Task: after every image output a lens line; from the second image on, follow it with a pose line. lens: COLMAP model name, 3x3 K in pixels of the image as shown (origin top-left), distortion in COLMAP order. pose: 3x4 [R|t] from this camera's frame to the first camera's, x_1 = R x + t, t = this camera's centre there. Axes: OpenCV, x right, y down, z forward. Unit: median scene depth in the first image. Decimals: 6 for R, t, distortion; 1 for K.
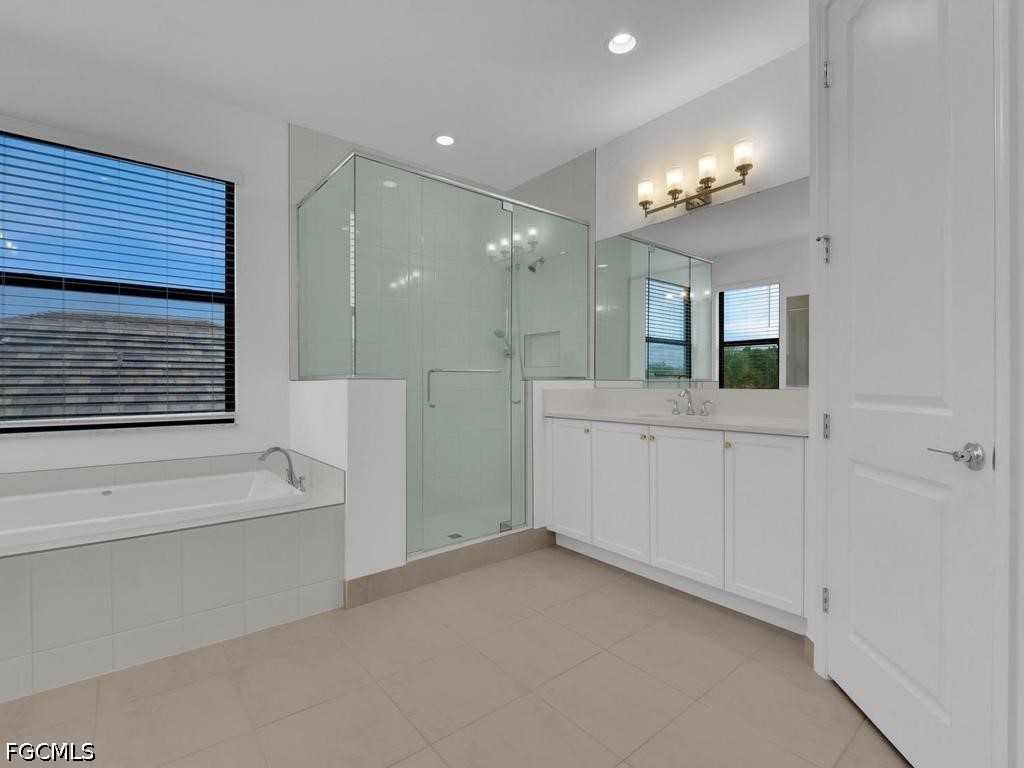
lens RADIAL K [[472.0, 0, 512.8], [0, 472.0, 383.2], [0, 0, 1]] dist [-0.001974, -0.005450]
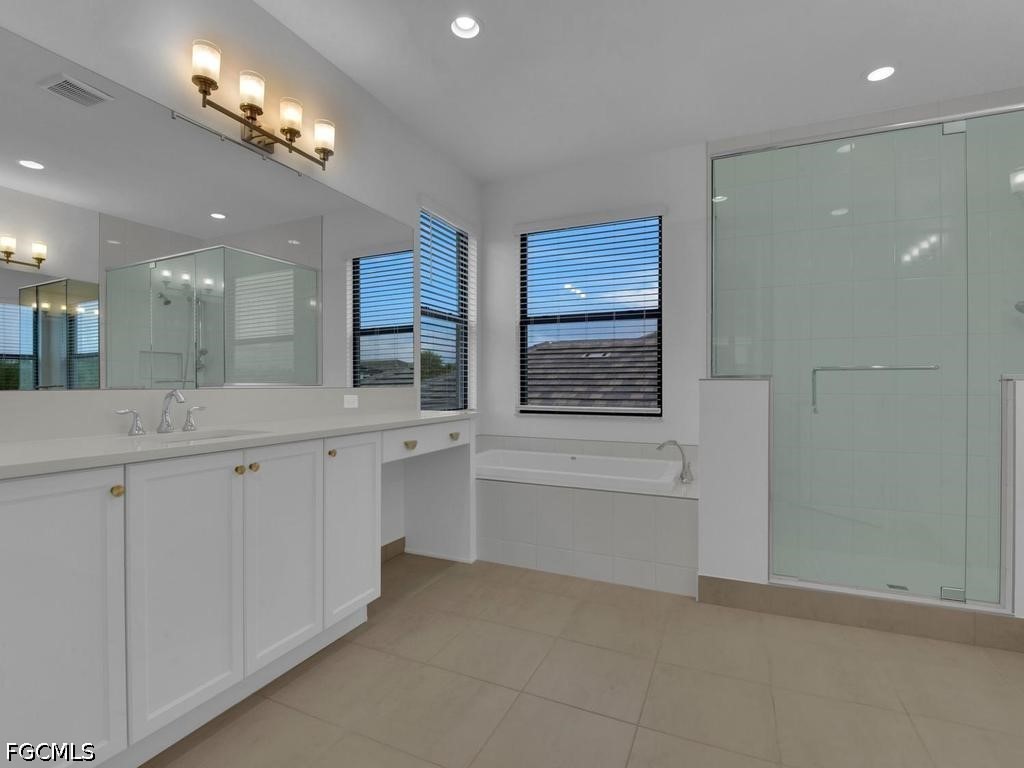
lens RADIAL K [[472.0, 0, 515.4], [0, 472.0, 381.2], [0, 0, 1]] dist [-0.001974, -0.005450]
pose [[0.460886, -0.004044, -0.887450, 0.297692], [-0.002214, 0.999981, -0.005707, 0.000333], [0.887457, 0.004595, 0.460868, 0.125612]]
